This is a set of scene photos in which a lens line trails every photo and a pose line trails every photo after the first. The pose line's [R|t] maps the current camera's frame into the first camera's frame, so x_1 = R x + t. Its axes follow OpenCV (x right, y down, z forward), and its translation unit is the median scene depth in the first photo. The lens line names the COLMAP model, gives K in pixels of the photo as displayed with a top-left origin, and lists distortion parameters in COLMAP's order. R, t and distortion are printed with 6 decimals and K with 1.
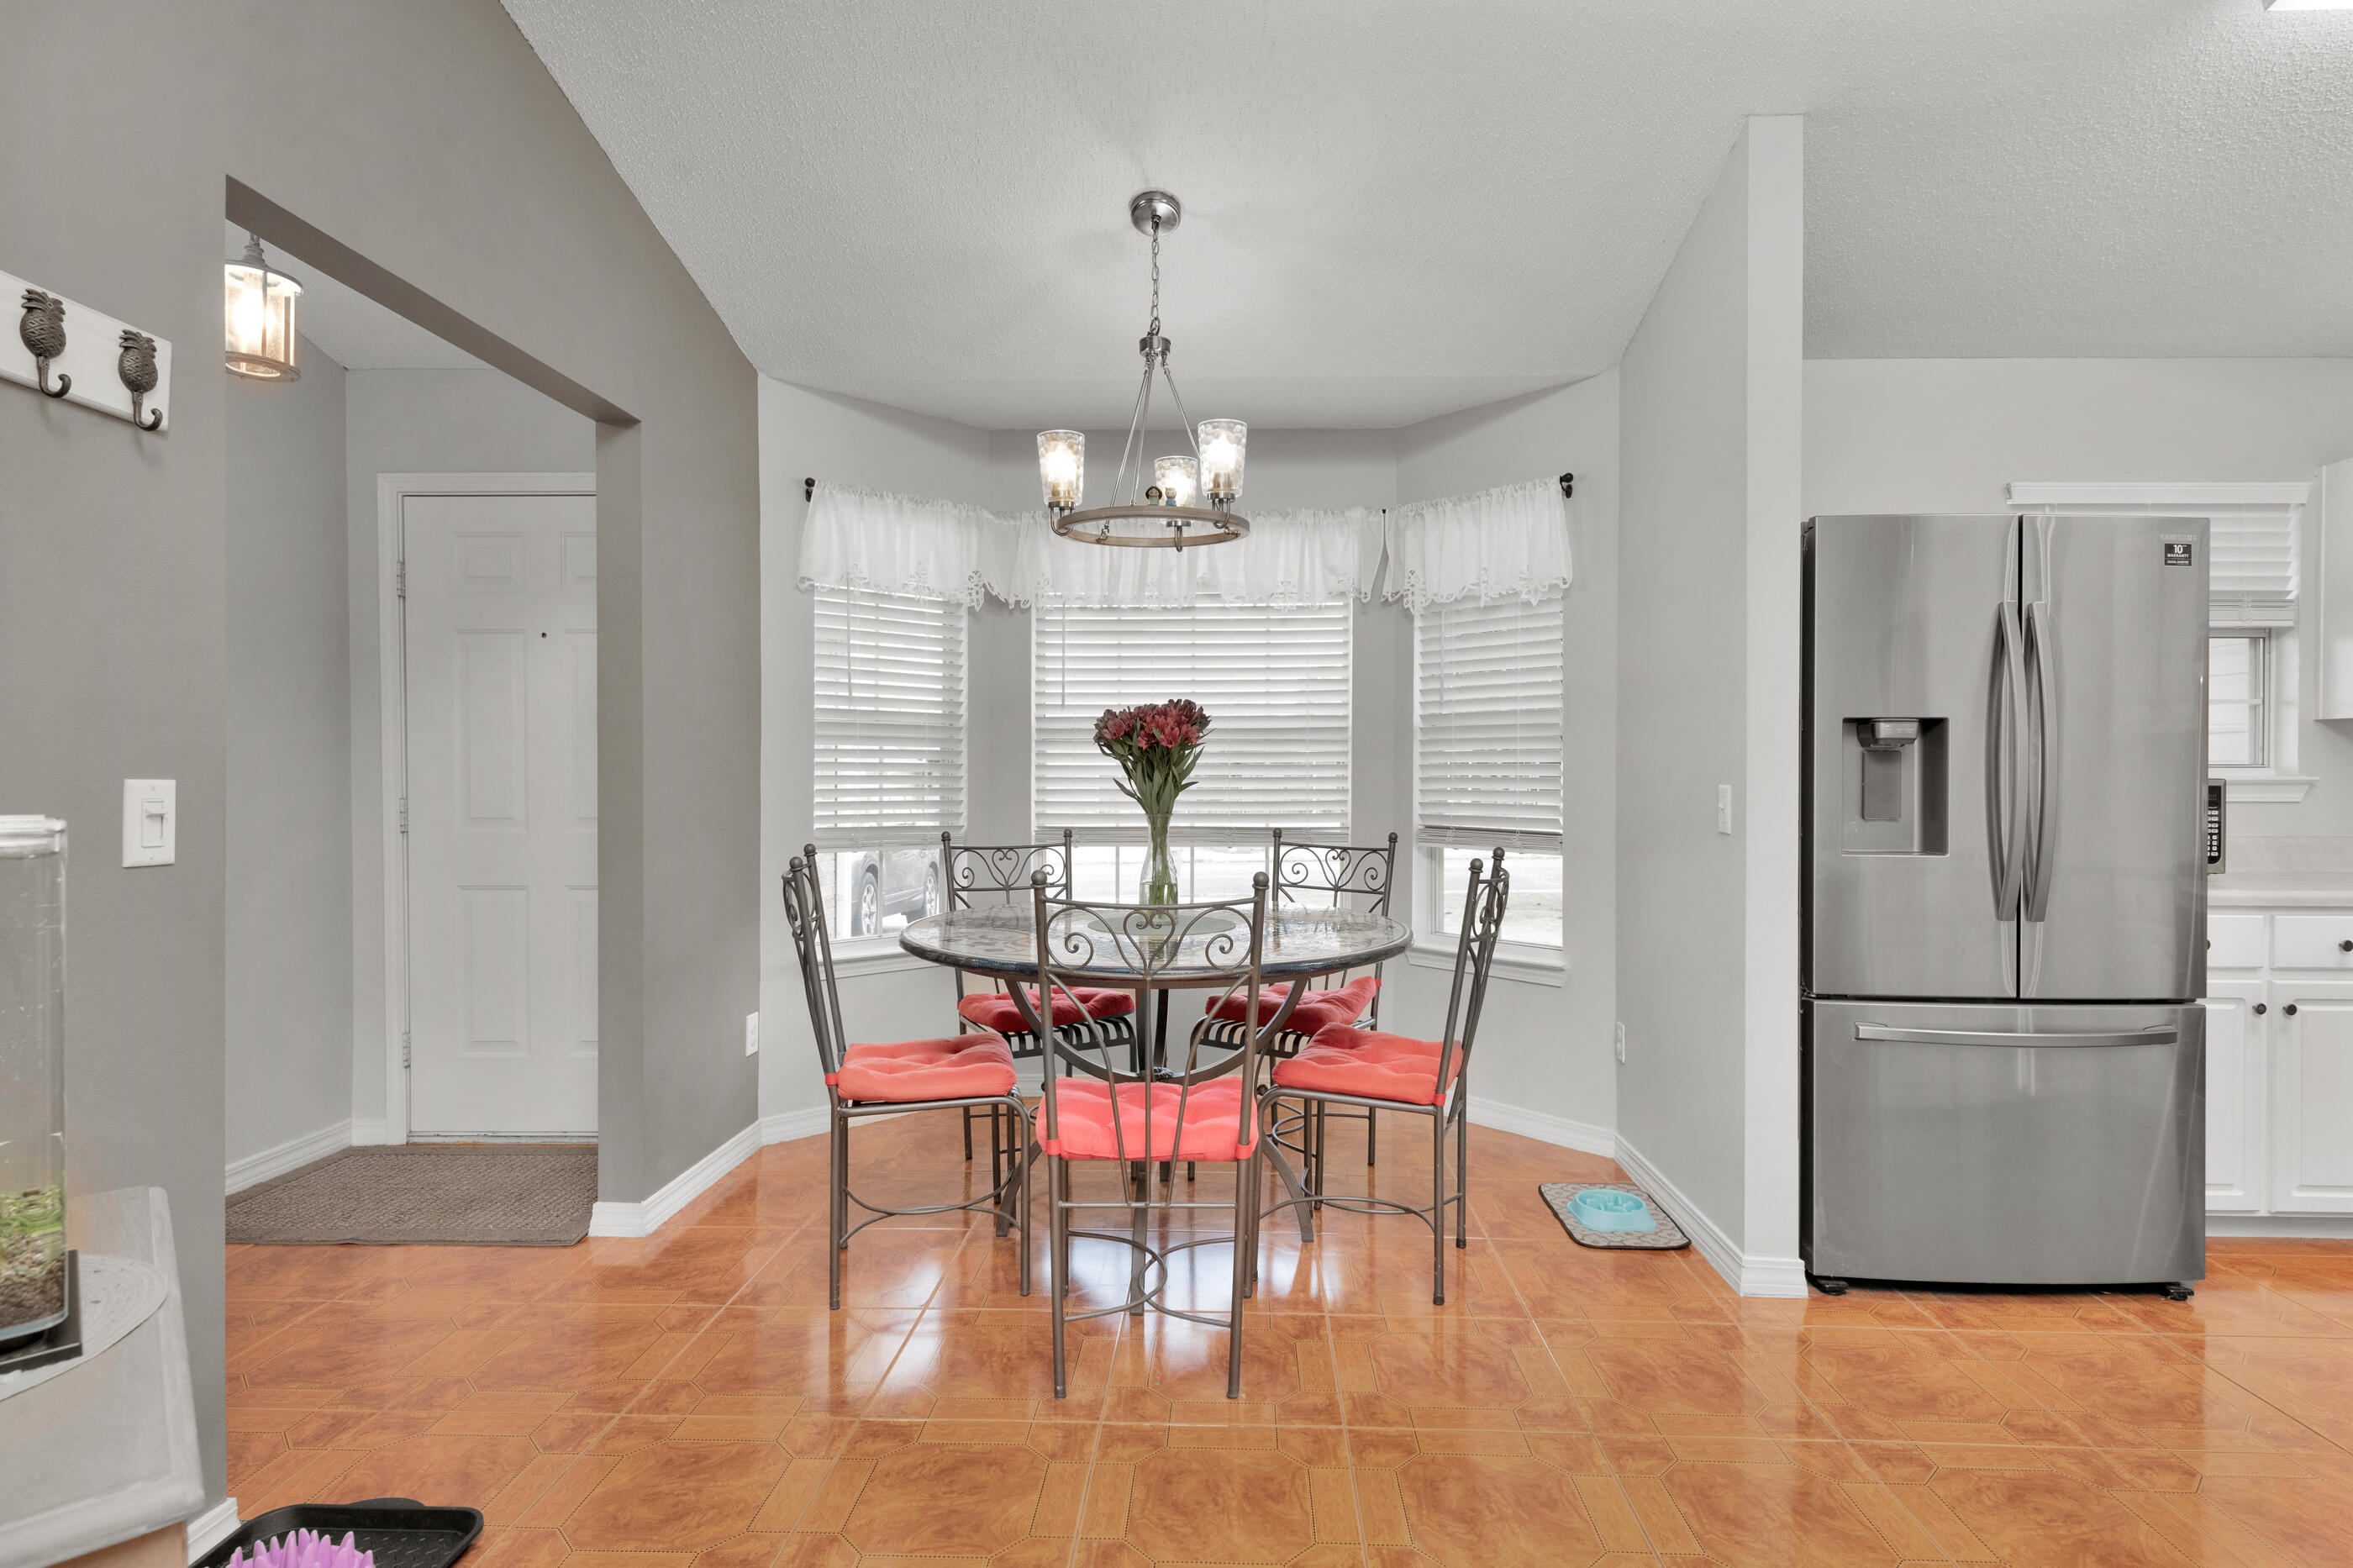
lens RADIAL K [[1211.0, 0, 1204.7], [0, 1211.0, 781.9], [0, 0, 1]] dist [0.006259, -0.007861]
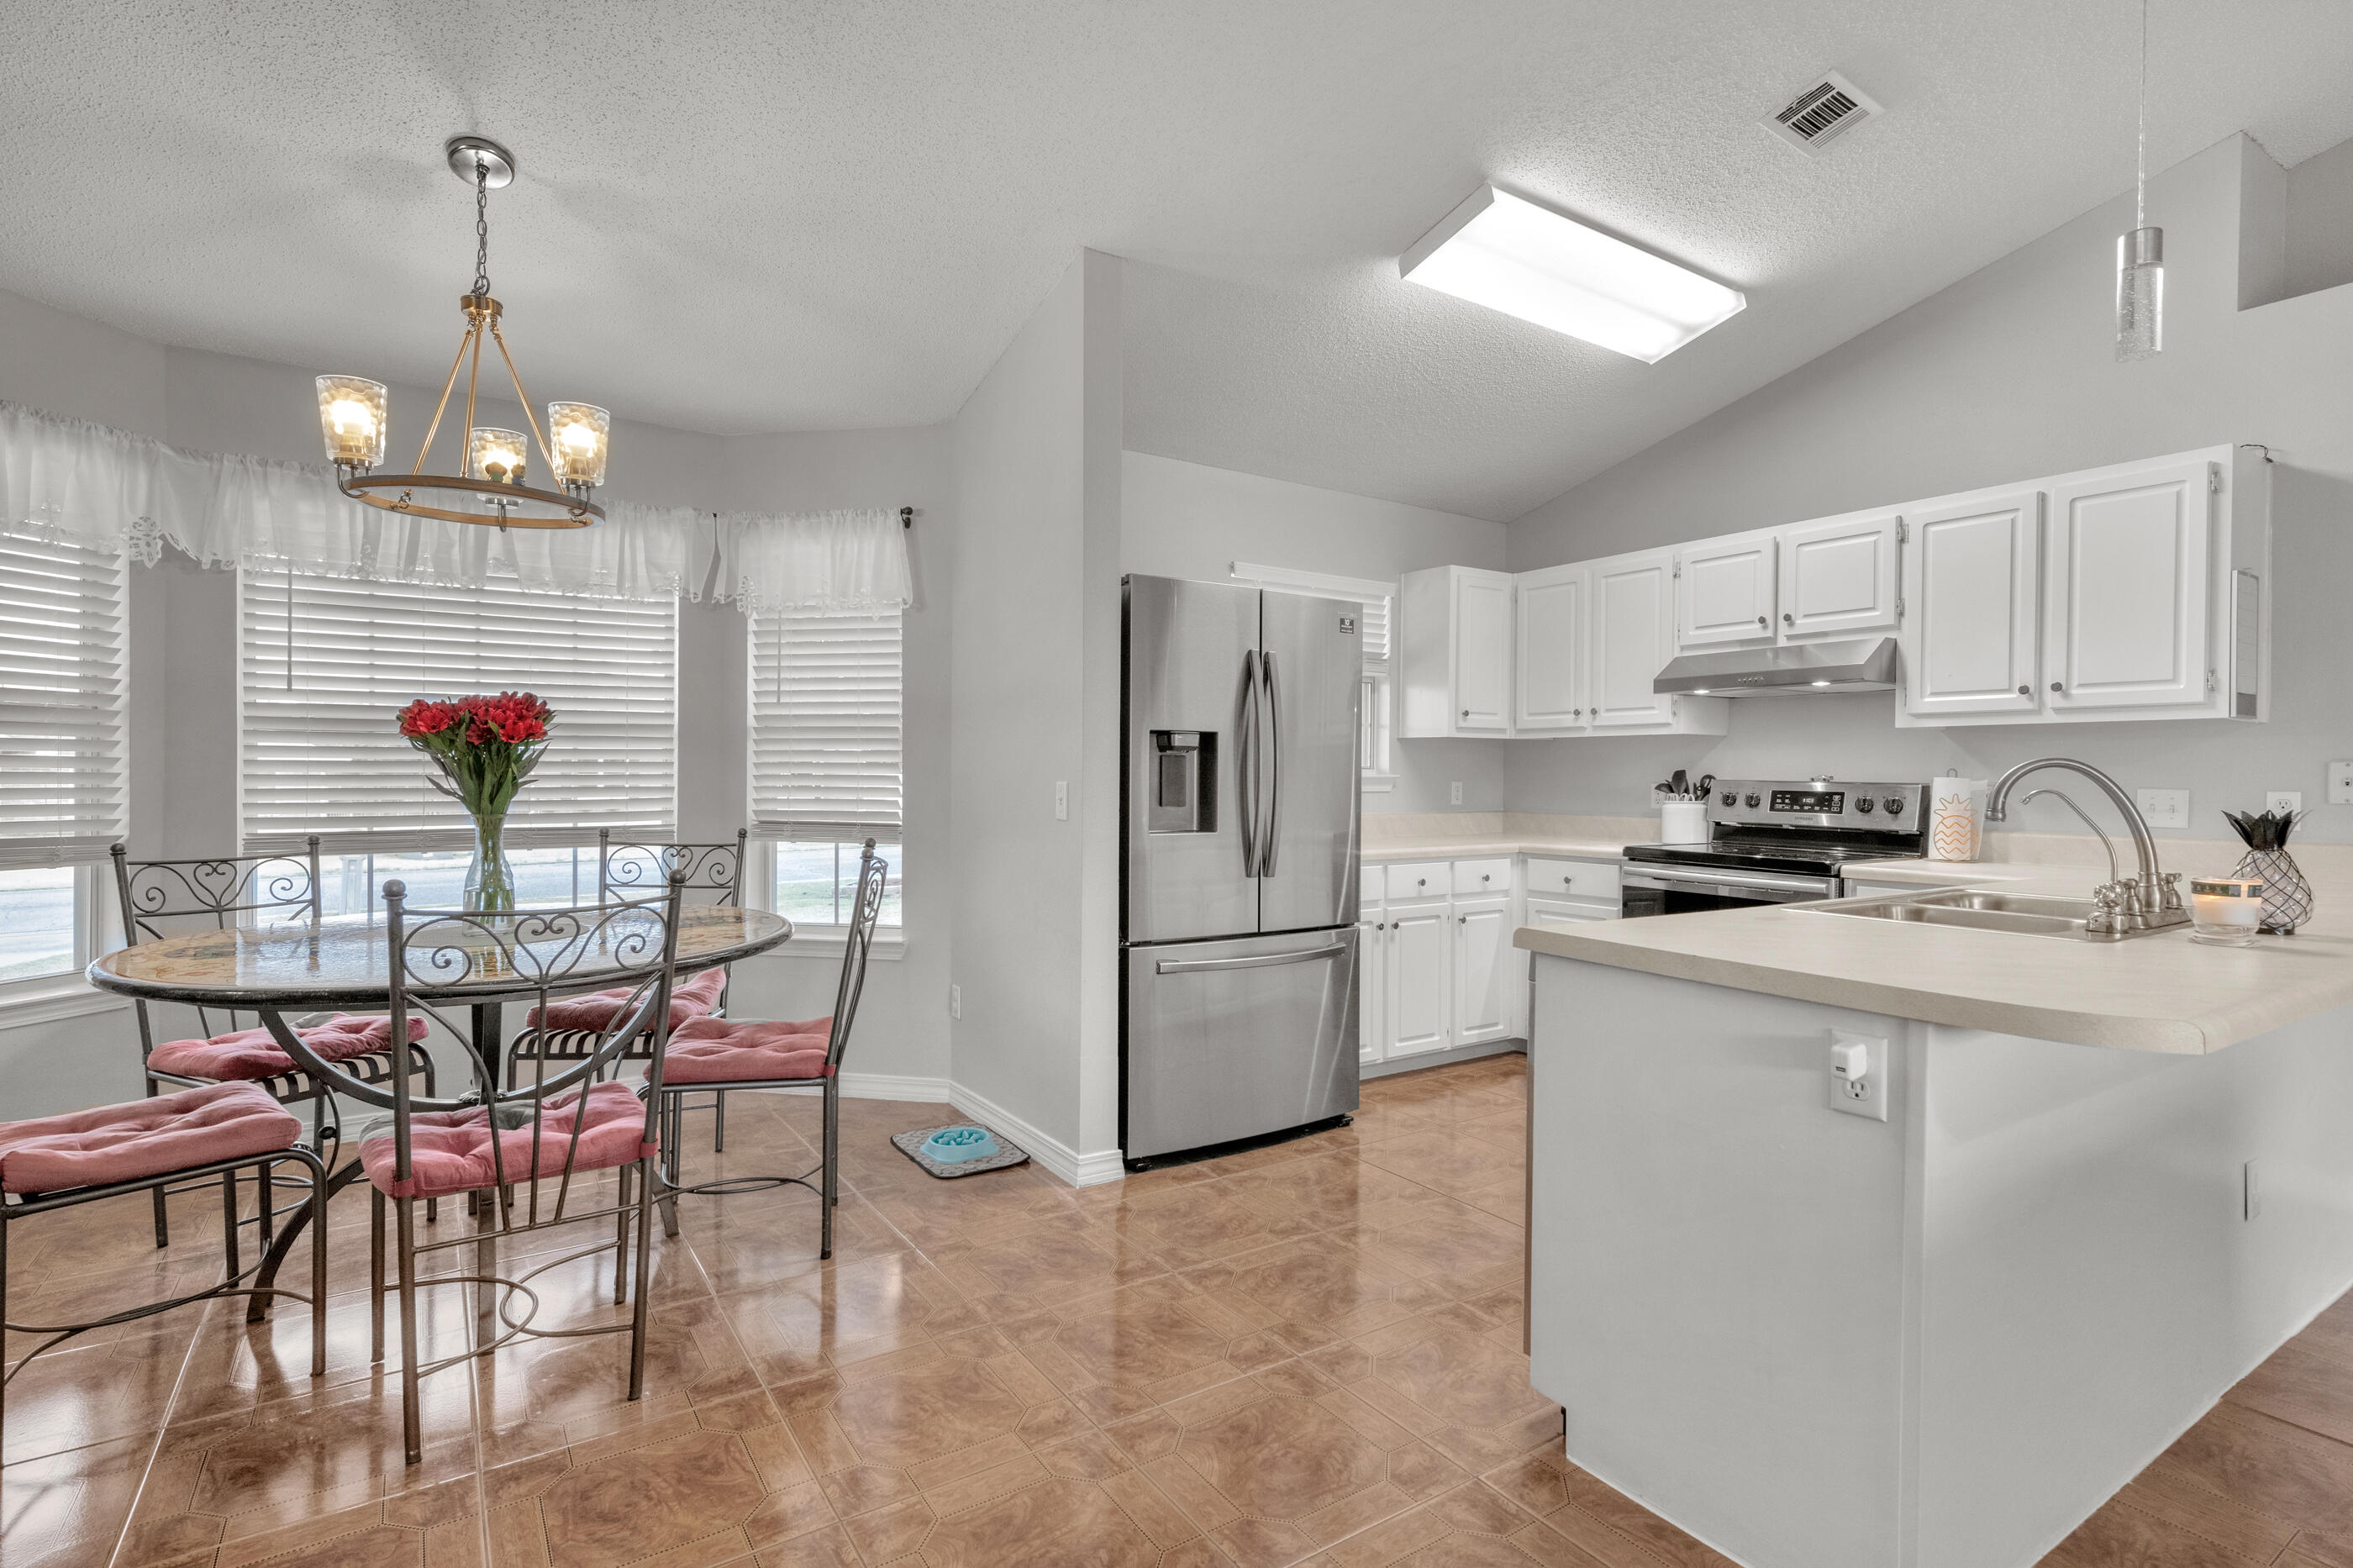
lens RADIAL K [[1109.6, 0, 1199.7], [0, 1109.6, 788.5], [0, 0, 1]] dist [0.001815, -0.000525]
pose [[0.815669, -0.006545, 0.578482, -0.095164], [0.001707, 0.999959, 0.008906, -0.000130], [-0.578516, -0.006277, 0.815647, -0.006432]]
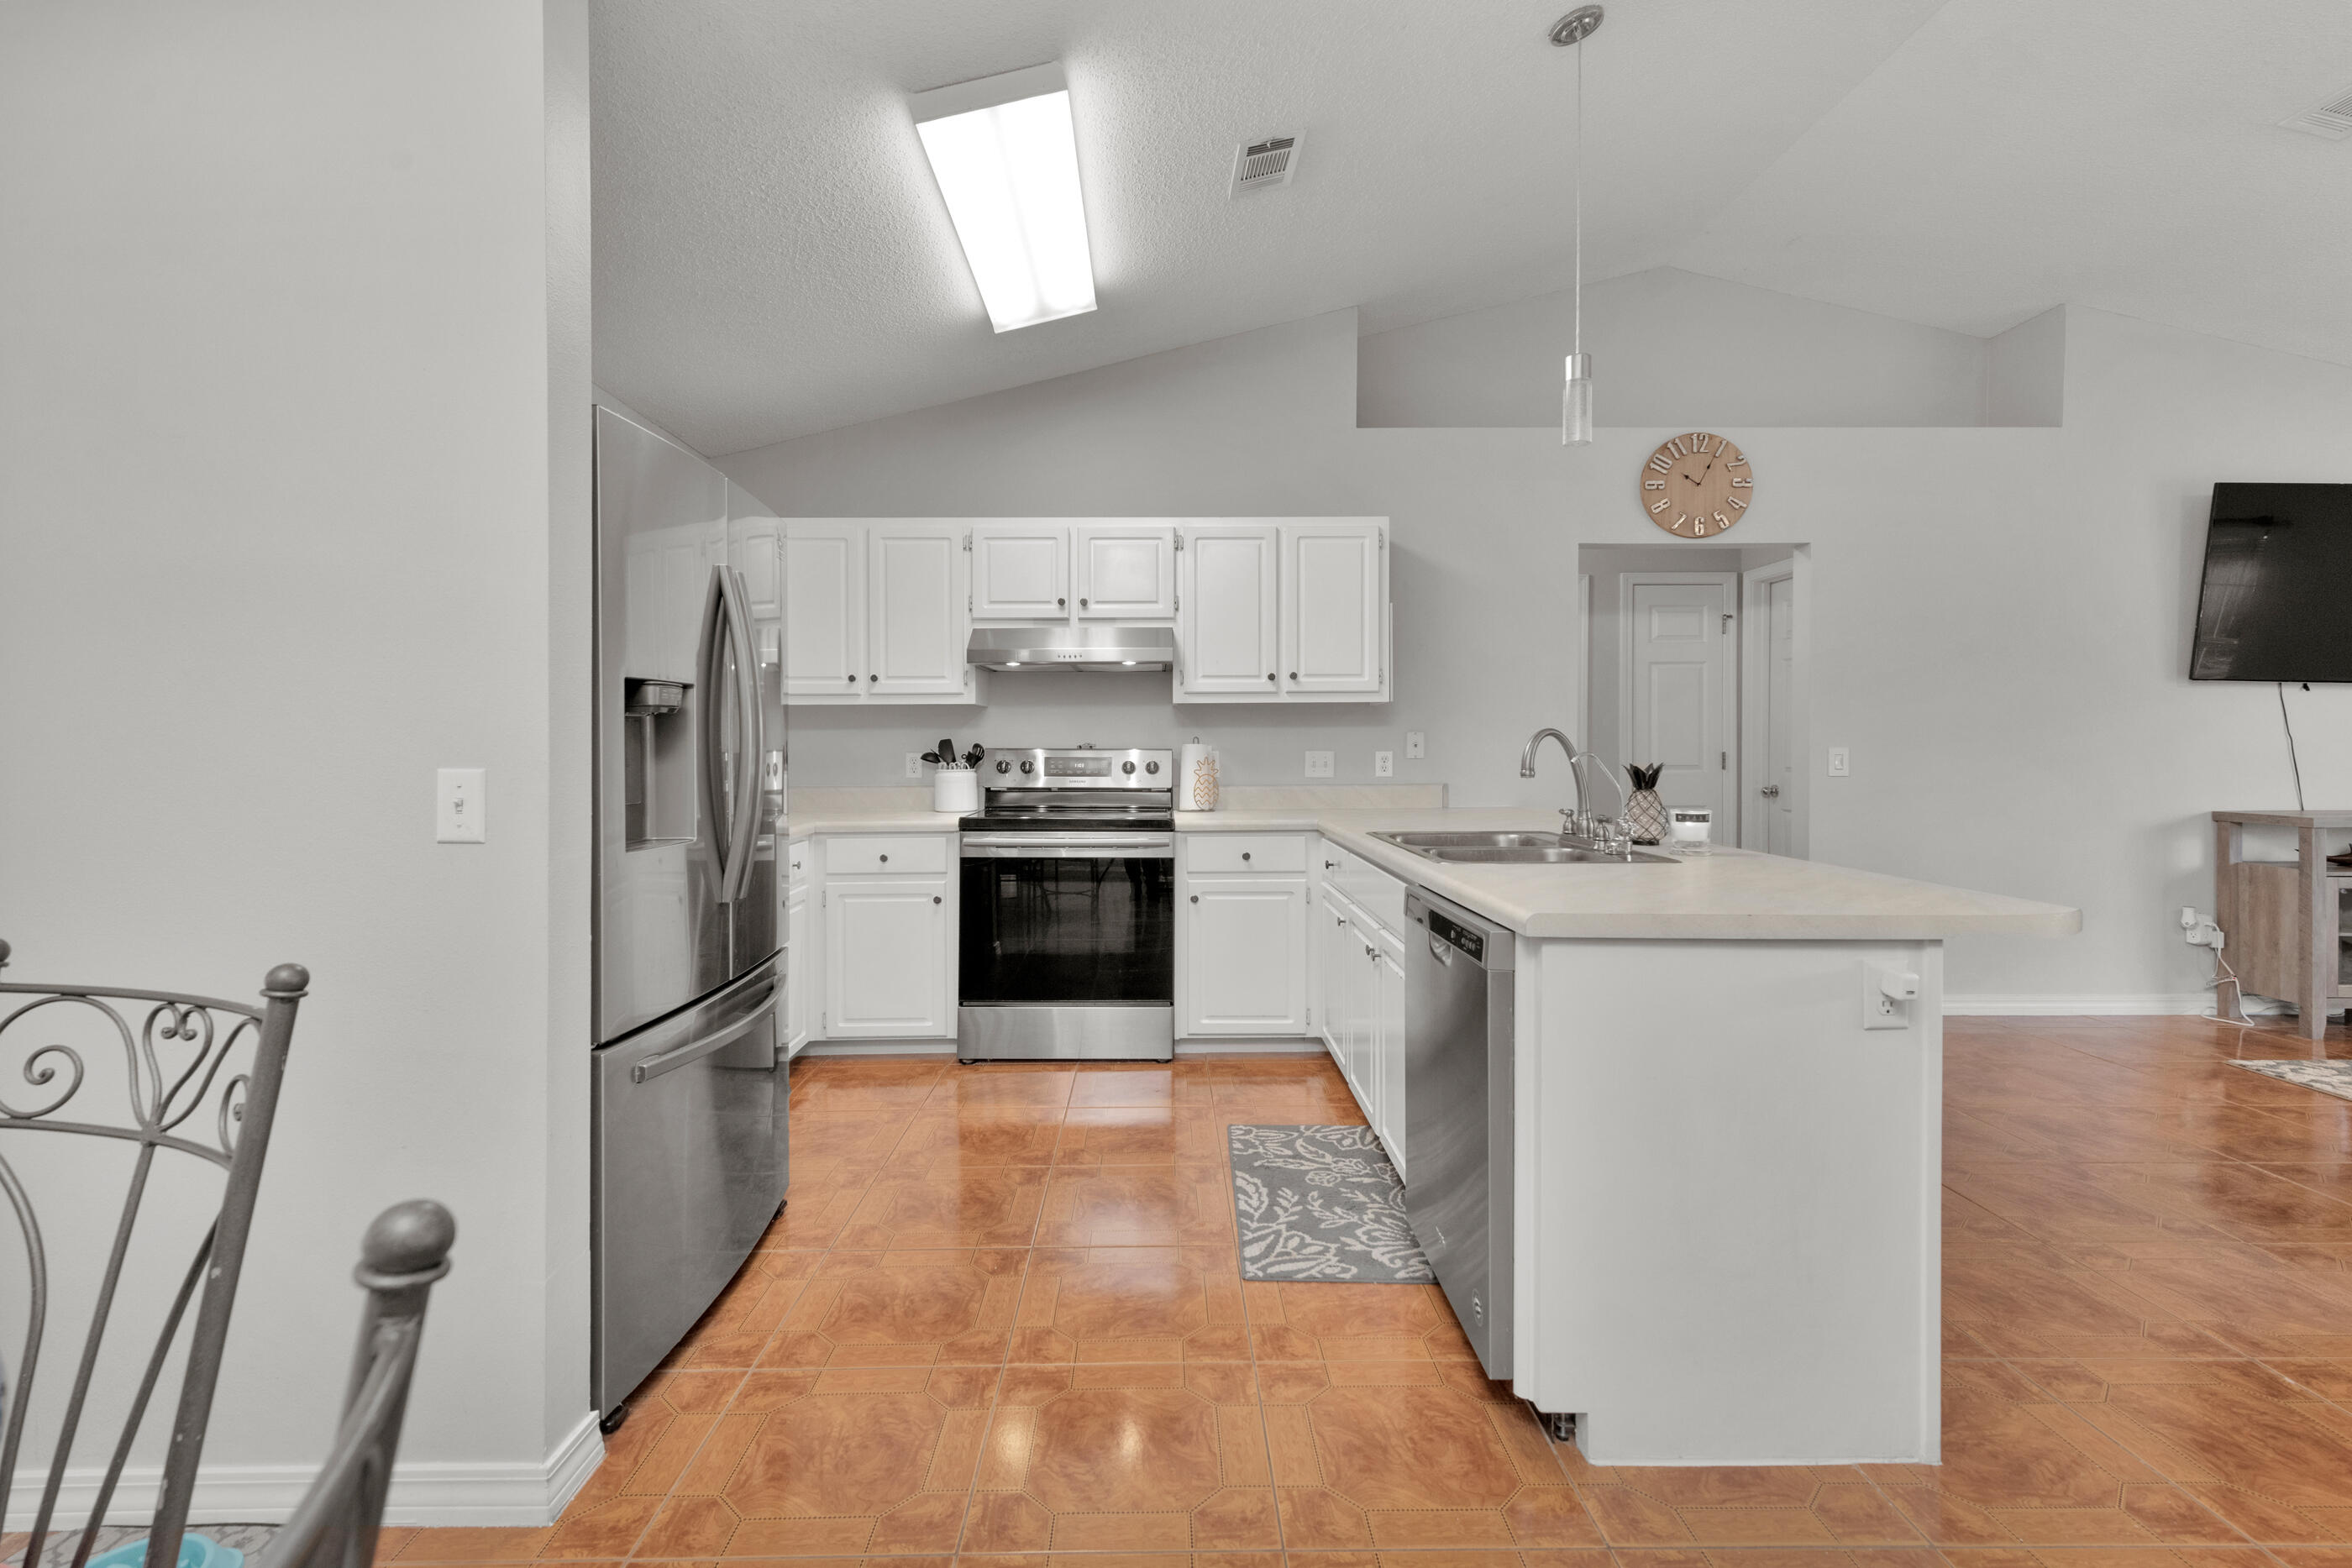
lens RADIAL K [[1024.0, 0, 1143.8], [0, 1024.0, 734.7], [0, 0, 1]] dist [-0.000520, -0.000173]
pose [[-0.017160, 0.004597, 0.999842, -0.109476], [0.011742, 0.999921, -0.004396, -0.006508], [-0.999784, 0.011665, -0.017213, 0.519860]]
